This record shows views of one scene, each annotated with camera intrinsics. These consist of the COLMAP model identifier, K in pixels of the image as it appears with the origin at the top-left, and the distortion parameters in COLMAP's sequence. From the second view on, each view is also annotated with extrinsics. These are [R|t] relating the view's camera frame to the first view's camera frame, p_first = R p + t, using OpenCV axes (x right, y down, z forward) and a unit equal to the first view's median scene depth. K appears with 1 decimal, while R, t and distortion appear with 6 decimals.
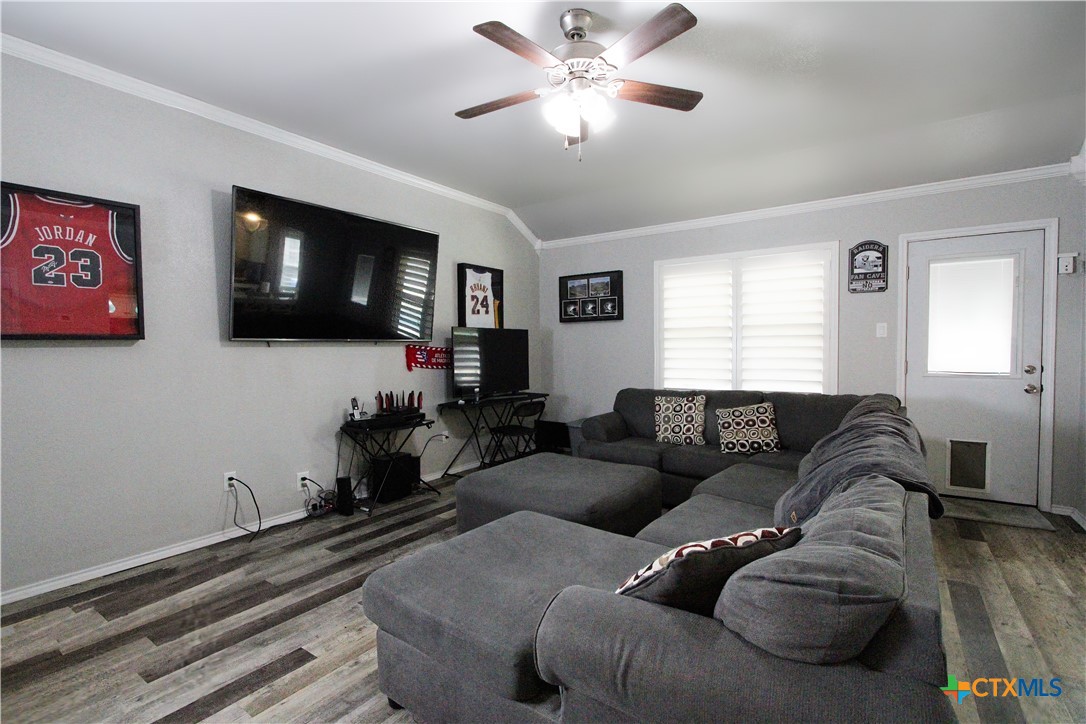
lens RADIAL K [[498.7, 0, 545.7], [0, 498.7, 363.2], [0, 0, 1]] dist [-0.024932, 0.000142]
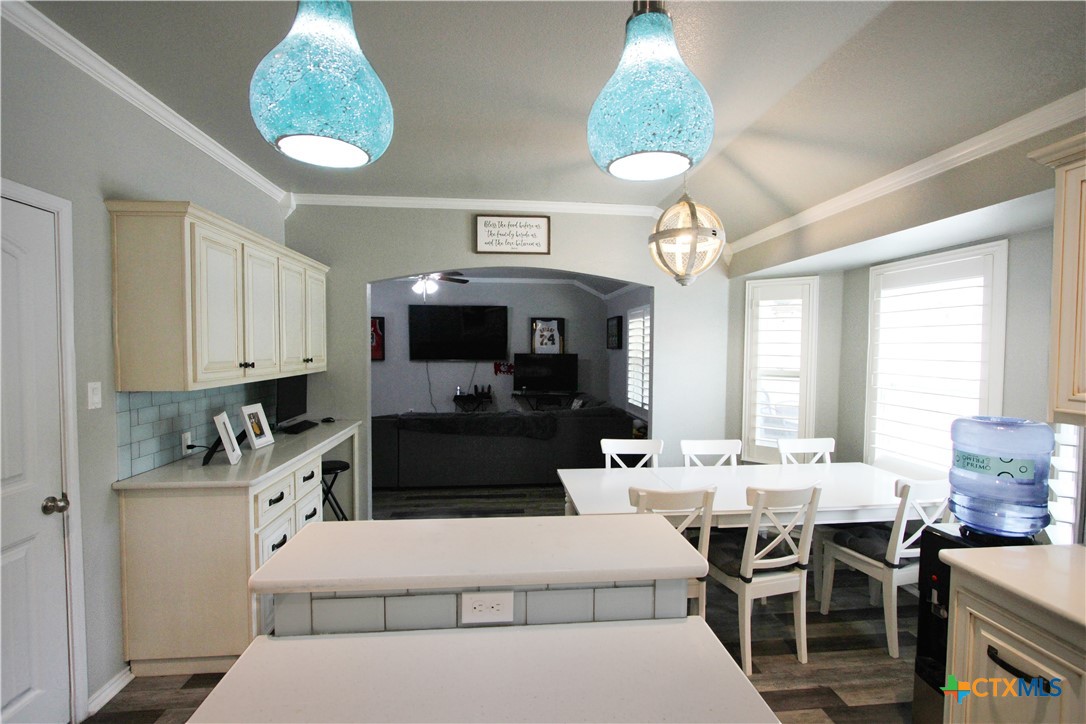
lens RADIAL K [[498.7, 0, 545.7], [0, 498.7, 363.2], [0, 0, 1]] dist [-0.024932, 0.000142]
pose [[0.654867, 0.040375, -0.754665, 1.350670], [-0.033443, 0.999142, 0.024434, -0.087661], [0.755004, 0.009238, 0.655655, -0.173768]]
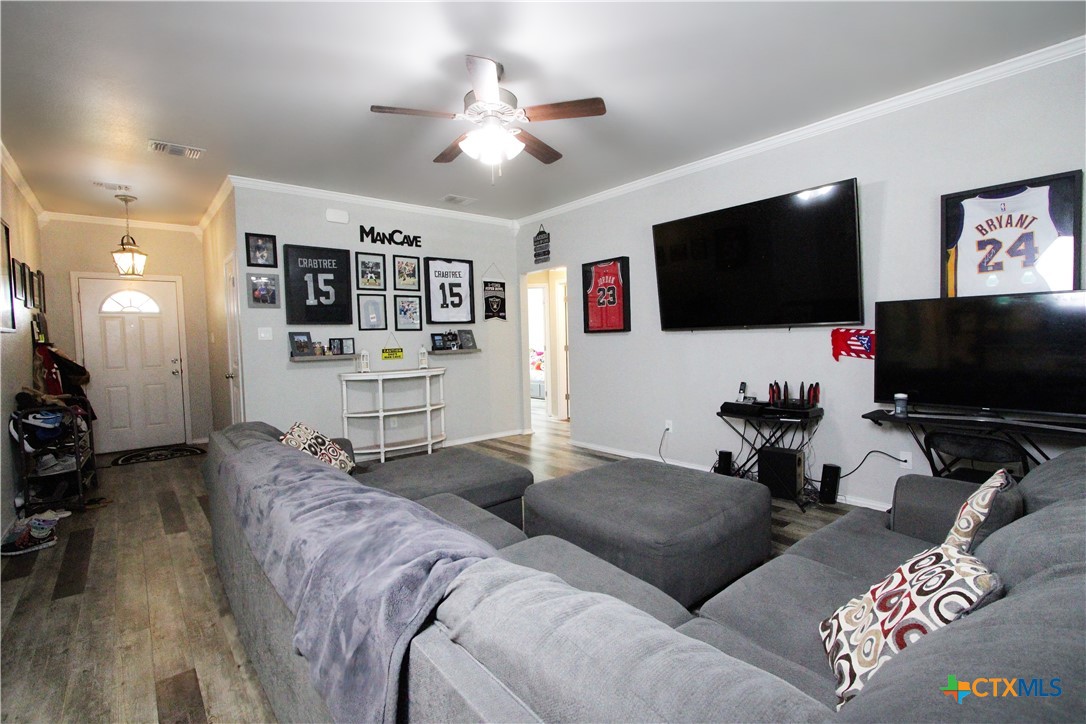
lens RADIAL K [[498.7, 0, 545.7], [0, 498.7, 363.2], [0, 0, 1]] dist [-0.024932, 0.000142]
pose [[-0.254182, 0.057773, -0.965429, 0.613302], [-0.006930, 0.998080, 0.061551, -0.025856], [0.967132, 0.022336, -0.253293, 0.723319]]
